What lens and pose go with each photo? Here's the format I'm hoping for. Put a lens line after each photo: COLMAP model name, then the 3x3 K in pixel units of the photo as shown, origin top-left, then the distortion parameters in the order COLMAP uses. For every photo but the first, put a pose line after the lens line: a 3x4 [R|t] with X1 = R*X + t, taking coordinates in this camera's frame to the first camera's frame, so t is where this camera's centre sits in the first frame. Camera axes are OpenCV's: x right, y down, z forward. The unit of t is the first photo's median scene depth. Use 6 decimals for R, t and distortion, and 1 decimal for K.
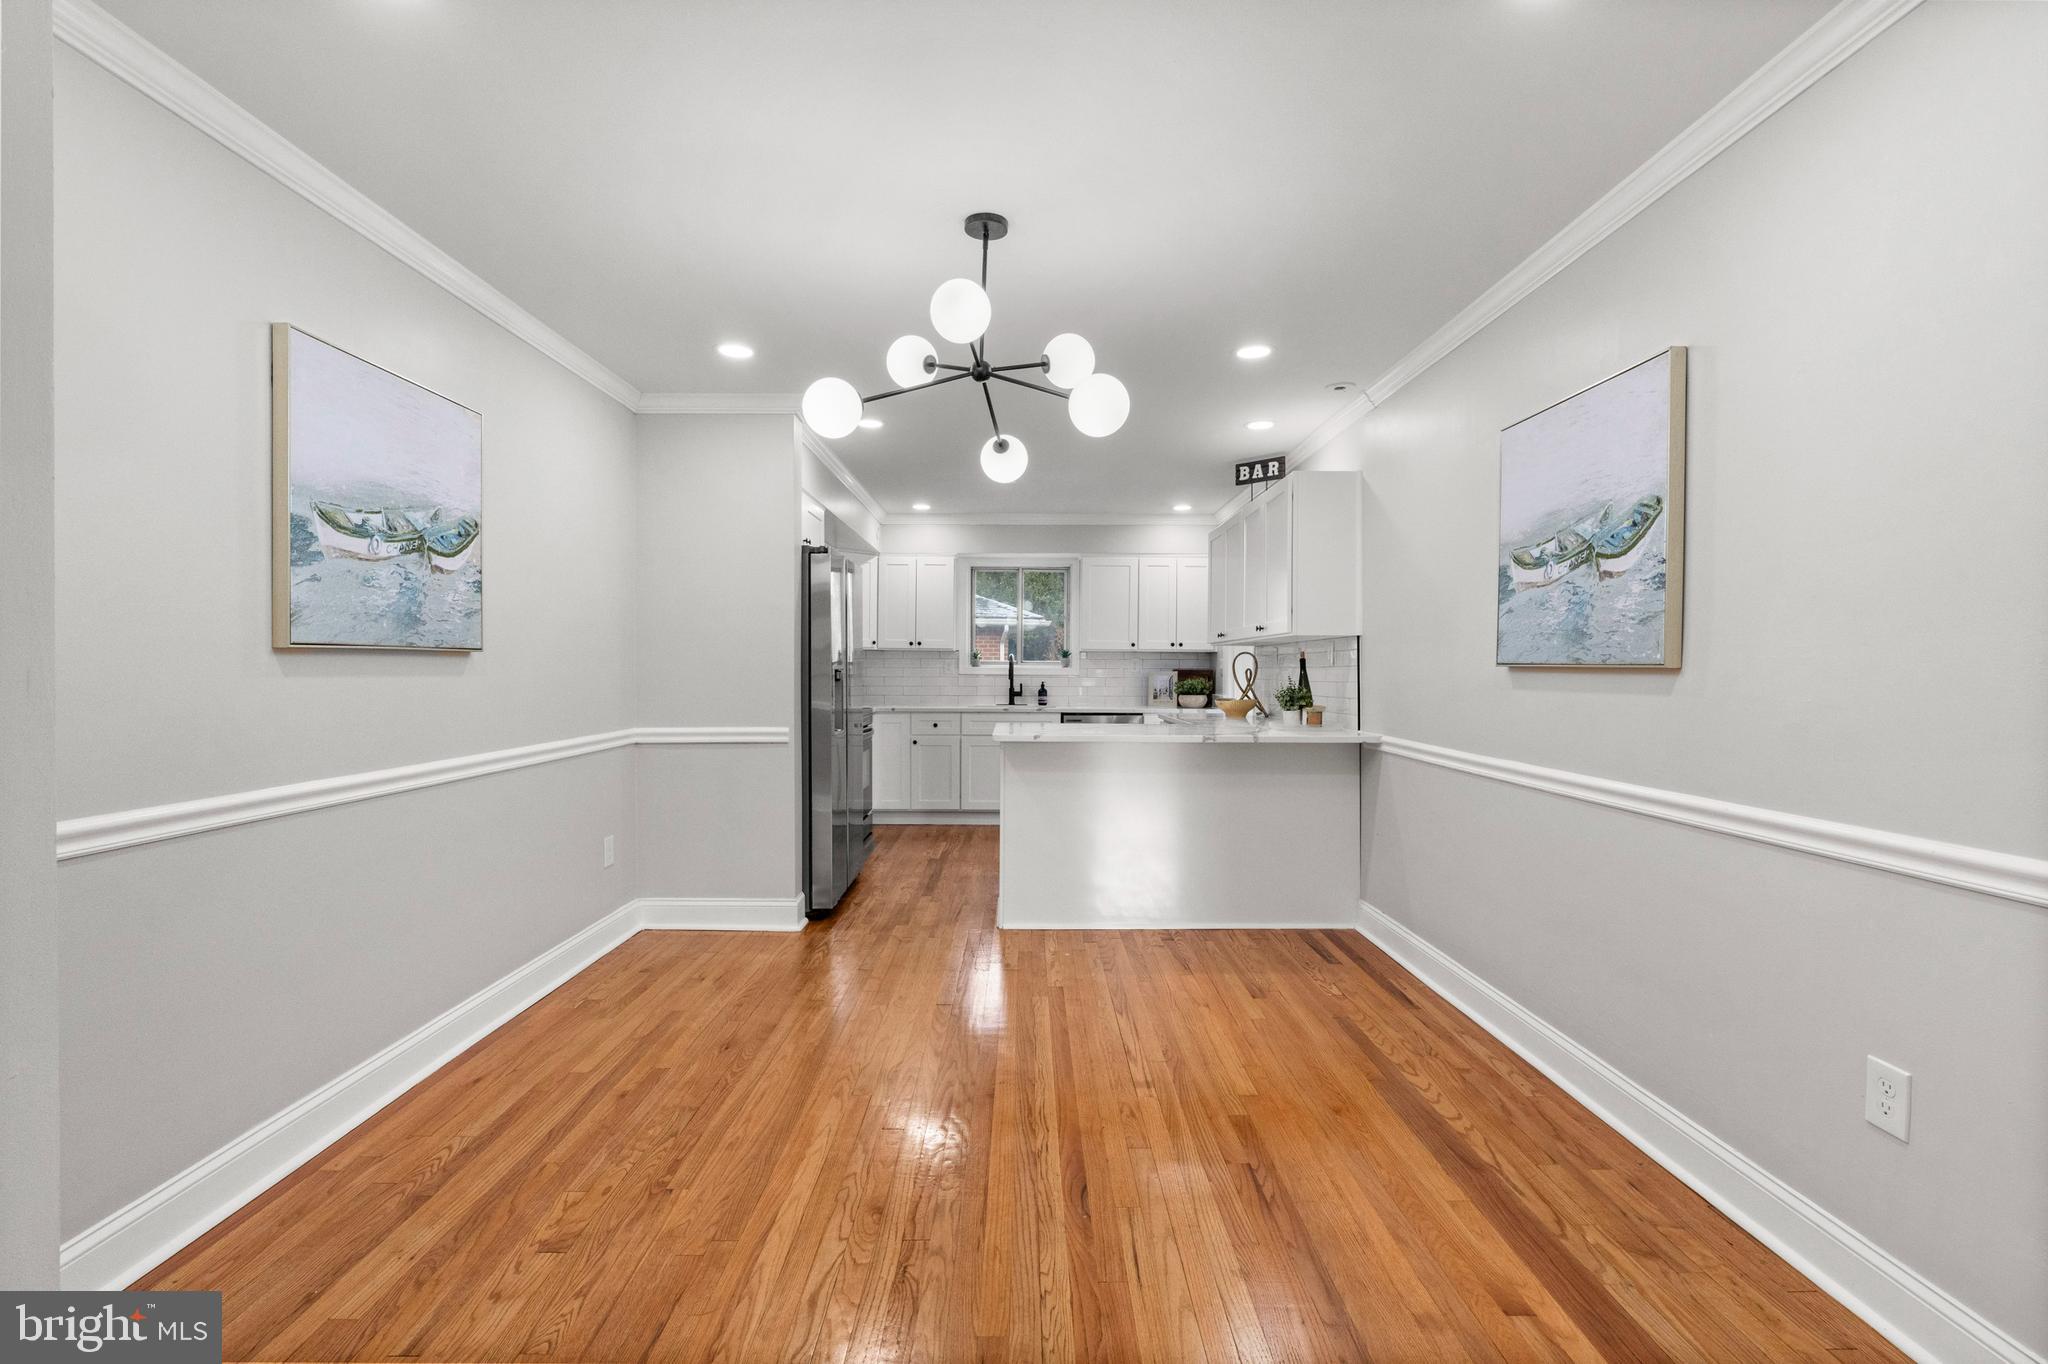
lens RADIAL K [[902.6, 0, 1011.5], [0, 902.6, 685.3], [0, 0, 1]] dist [-0.002484, -0.000230]
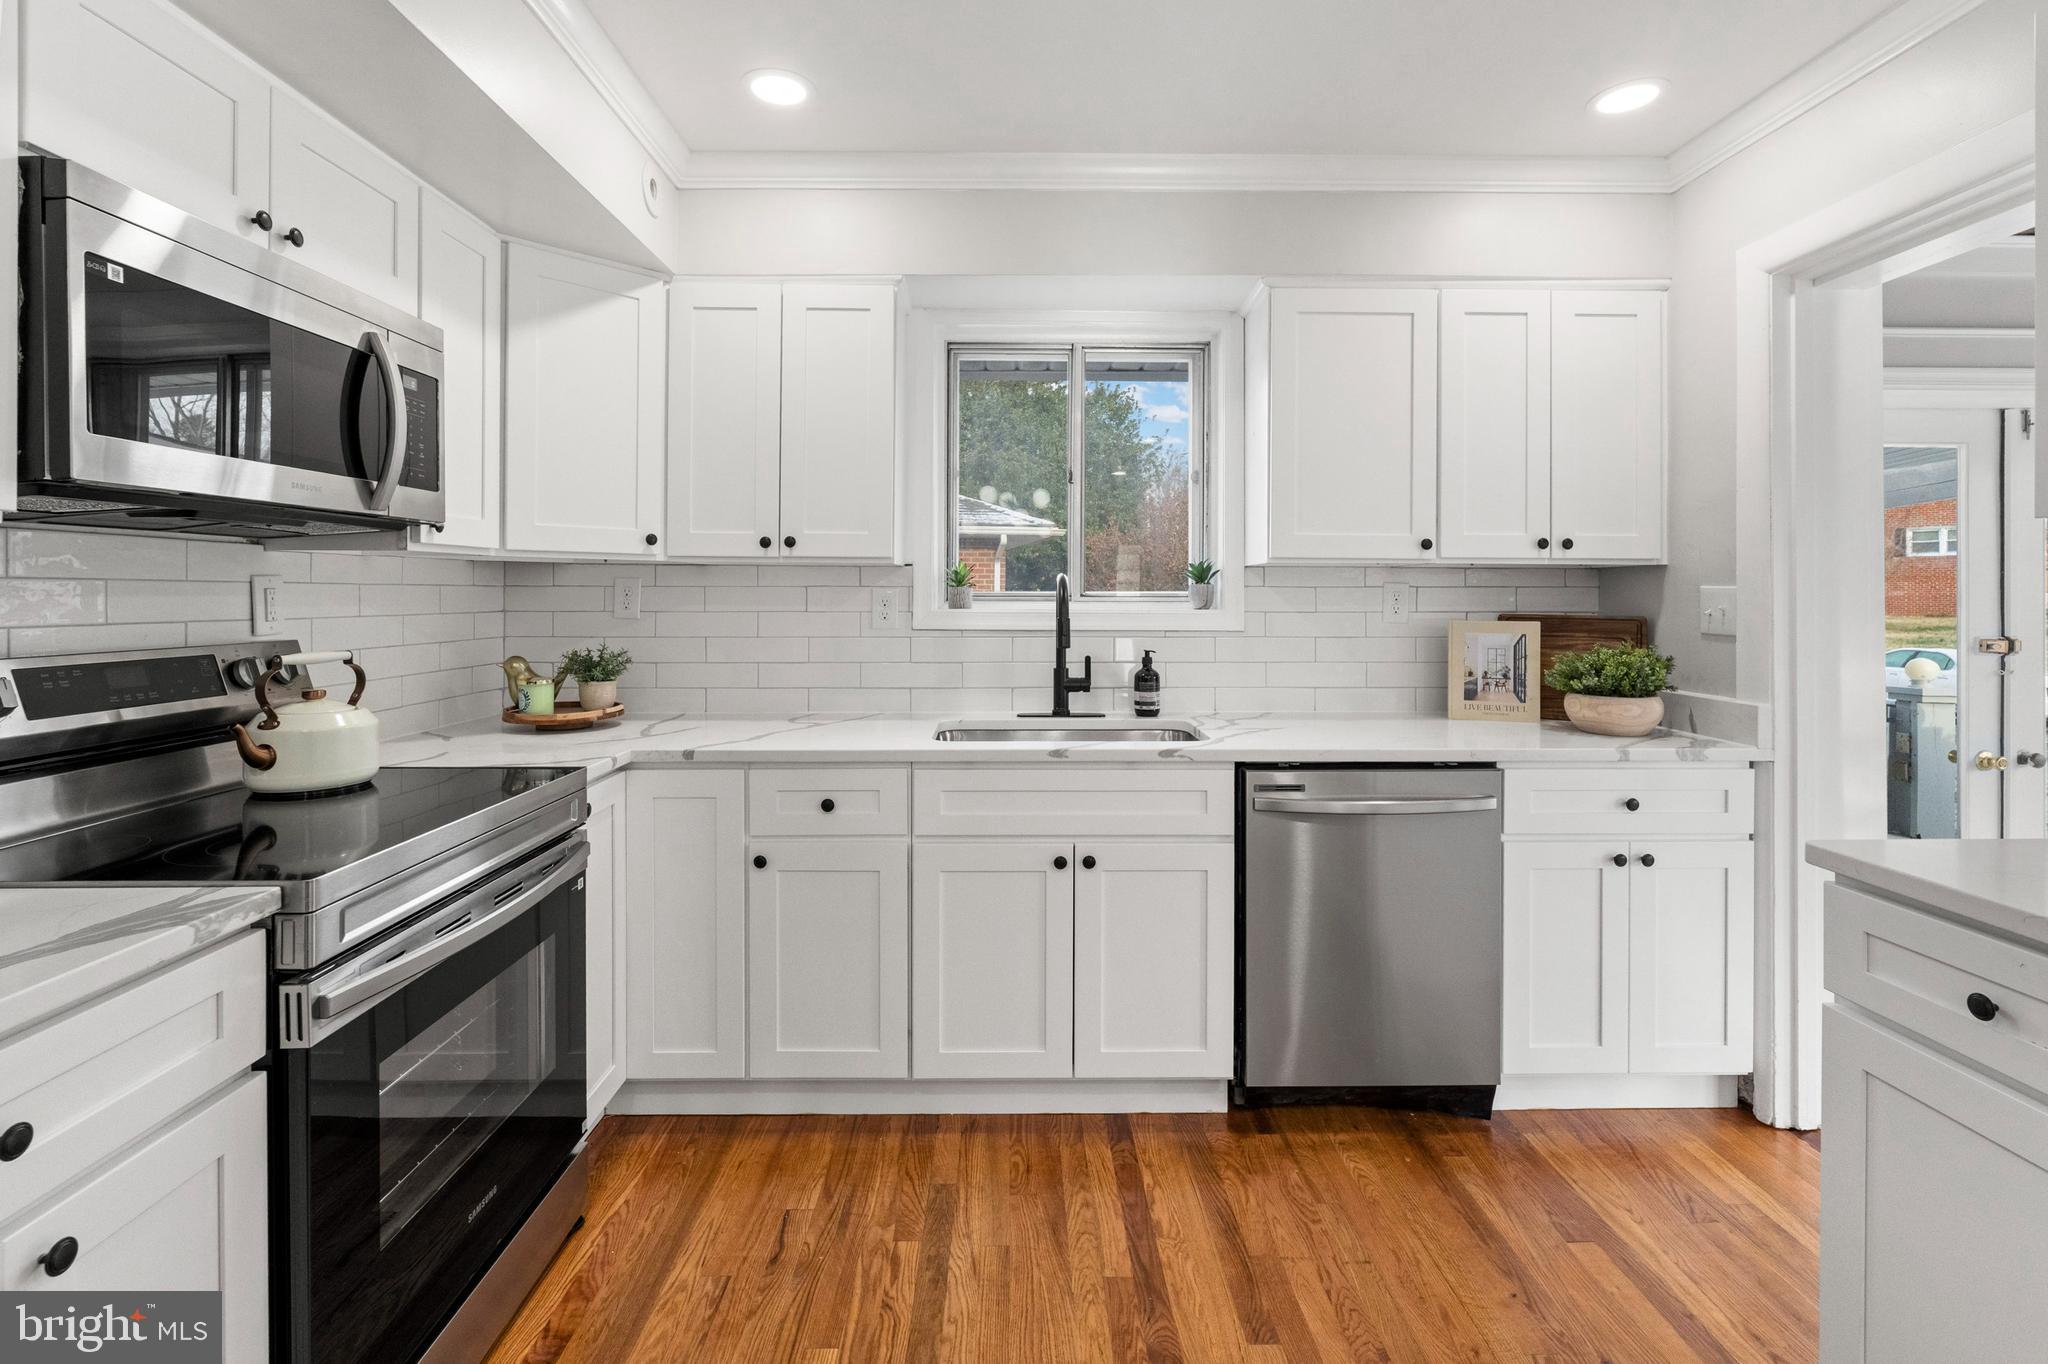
lens RADIAL K [[915.5, 0, 1018.8], [0, 915.5, 594.7], [0, 0, 1]] dist [-0.009490, 0.000050]
pose [[0.999716, -0.003456, 0.023576, -0.025697], [0.003797, 0.999889, -0.014432, -0.021634], [-0.023524, 0.014517, 0.999618, 0.663071]]
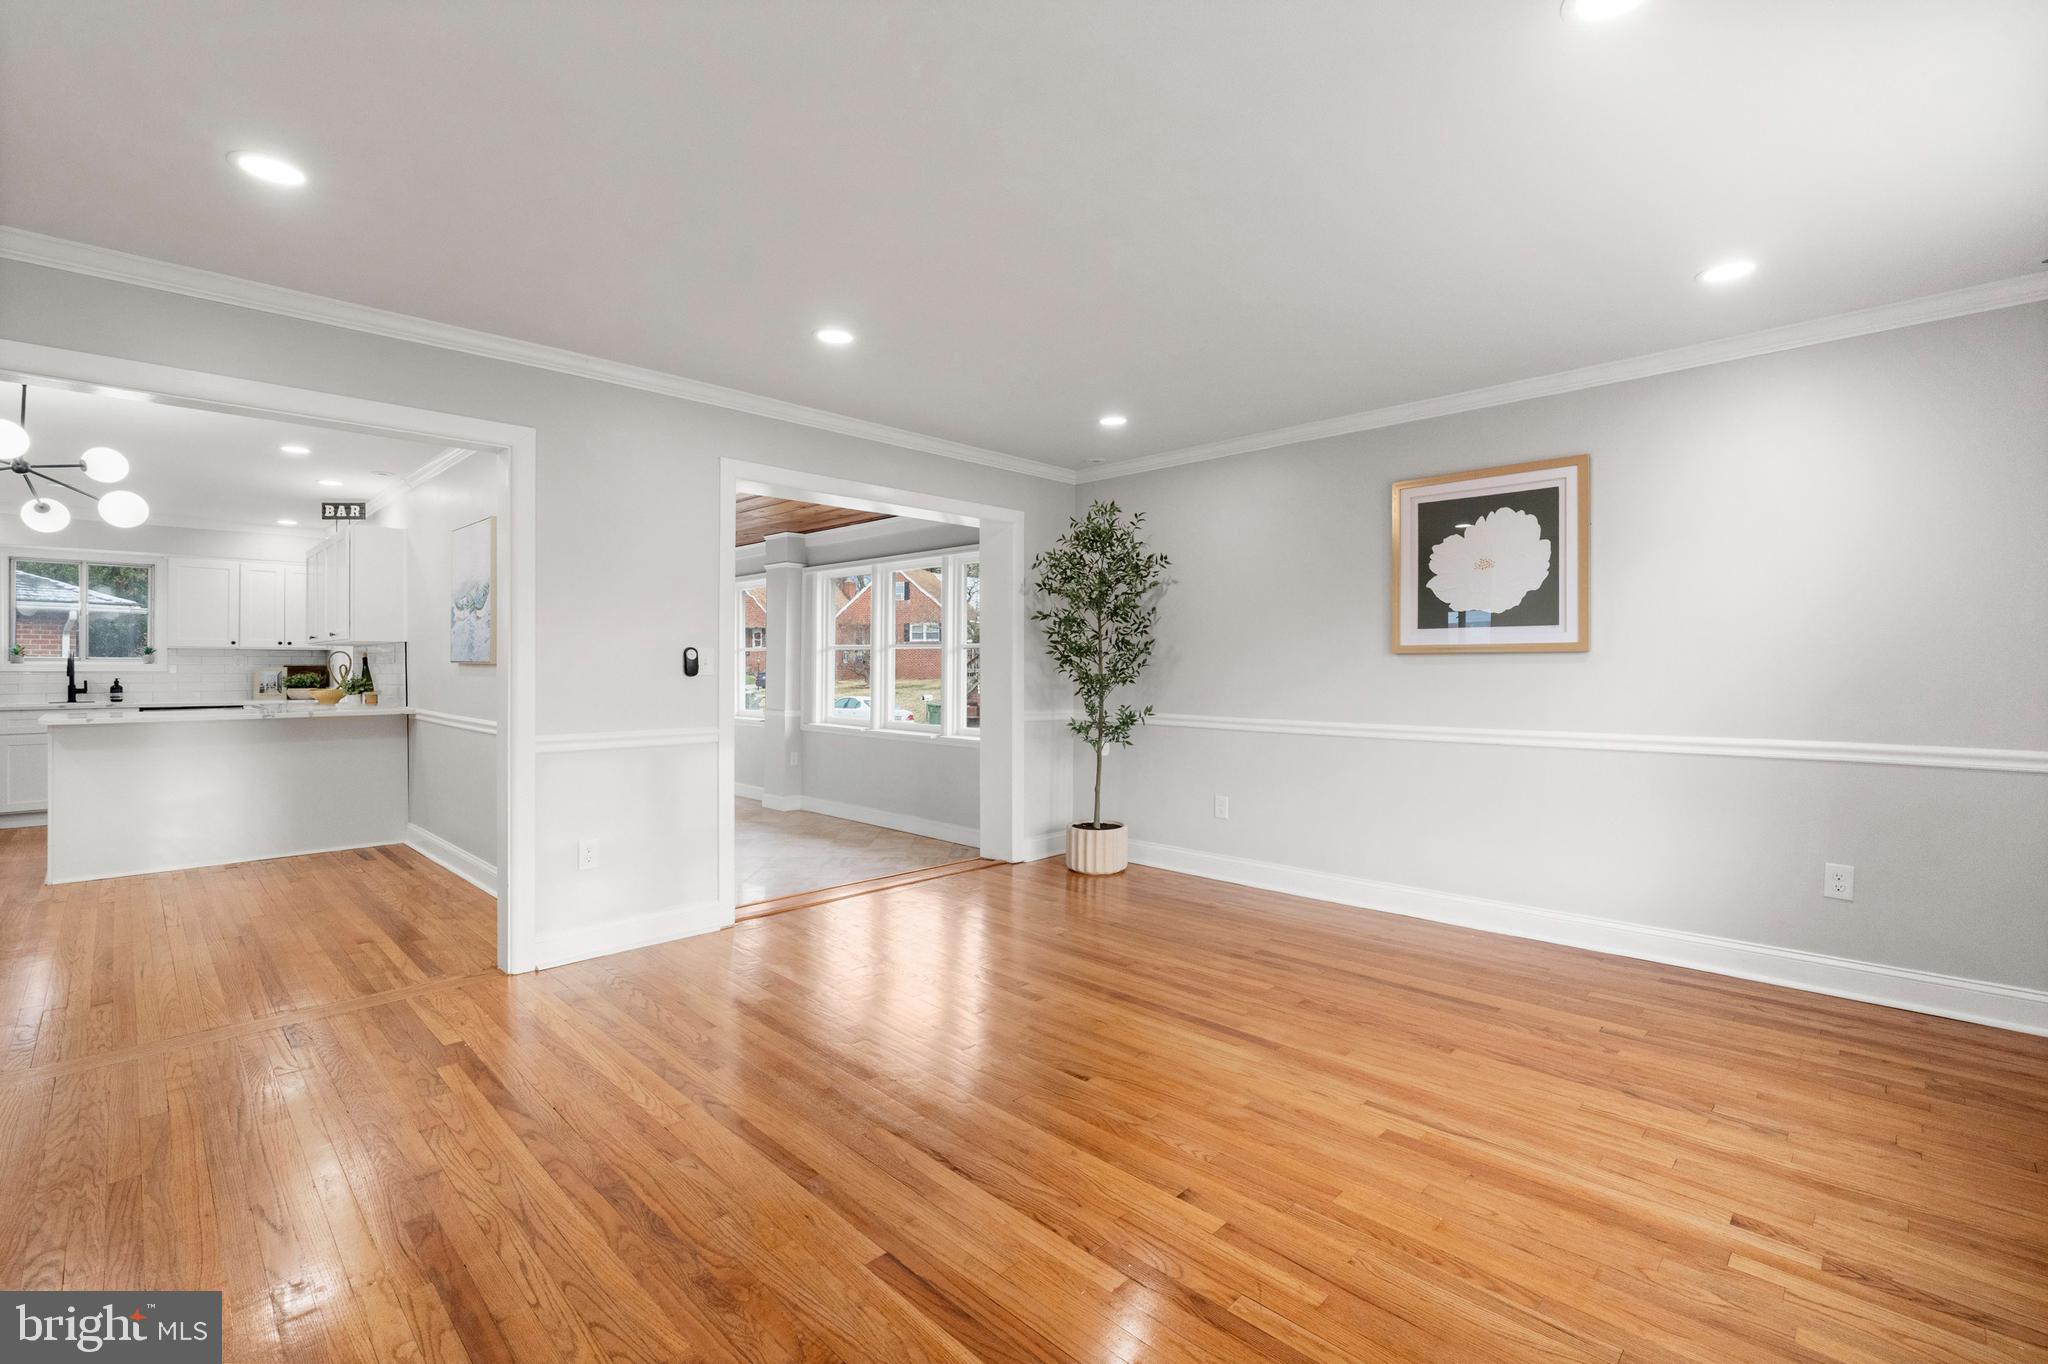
lens RADIAL K [[914.4, 0, 1025.9], [0, 914.4, 664.1], [0, 0, 1]] dist [-0.002090, -0.000061]
pose [[0.699530, -0.002955, 0.714597, 0.017753], [0.015599, 0.999816, -0.011136, 0.007666], [-0.714433, 0.018937, 0.699448, -0.435652]]
